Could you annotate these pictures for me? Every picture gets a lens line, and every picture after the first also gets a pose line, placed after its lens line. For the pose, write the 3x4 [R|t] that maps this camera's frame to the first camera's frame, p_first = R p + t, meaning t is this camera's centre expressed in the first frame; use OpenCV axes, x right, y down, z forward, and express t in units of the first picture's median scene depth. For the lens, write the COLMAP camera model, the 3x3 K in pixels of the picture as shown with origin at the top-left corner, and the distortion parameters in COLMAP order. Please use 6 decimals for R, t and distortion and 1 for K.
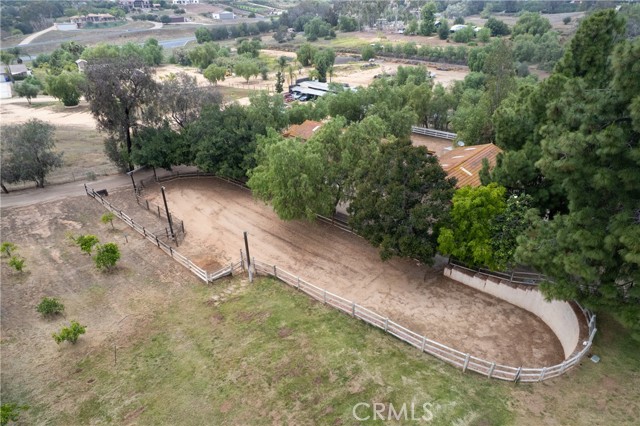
lens RADIAL K [[410.2, 0, 318.3], [0, 410.2, 216.3], [0, 0, 1]] dist [-0.074870, 0.068853]
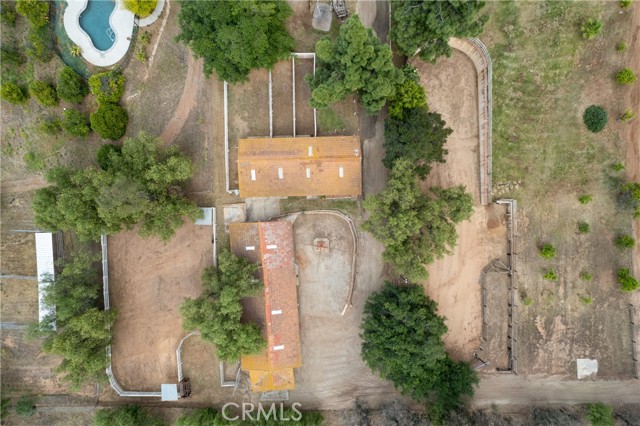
lens RADIAL K [[410.2, 0, 319.8], [0, 410.2, 212.7], [0, 0, 1]] dist [-0.074870, 0.068853]
pose [[-0.691935, -0.721934, 0.006107, 0.073624], [0.346252, -0.324417, 0.880263, -0.459082], [-0.633511, 0.611199, 0.474447, 0.184343]]
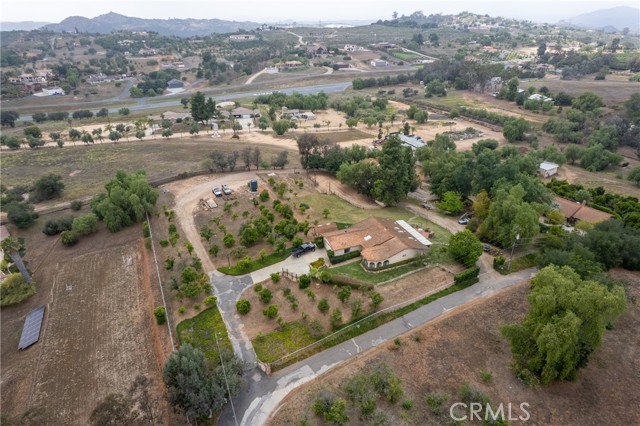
lens RADIAL K [[410.2, 0, 317.7], [0, 410.2, 217.1], [0, 0, 1]] dist [-0.074870, 0.068853]
pose [[0.927632, 0.163345, -0.335884, 0.332465], [-0.175495, 0.984463, -0.005917, 0.118246], [0.329699, 0.064435, 0.941885, -0.860503]]
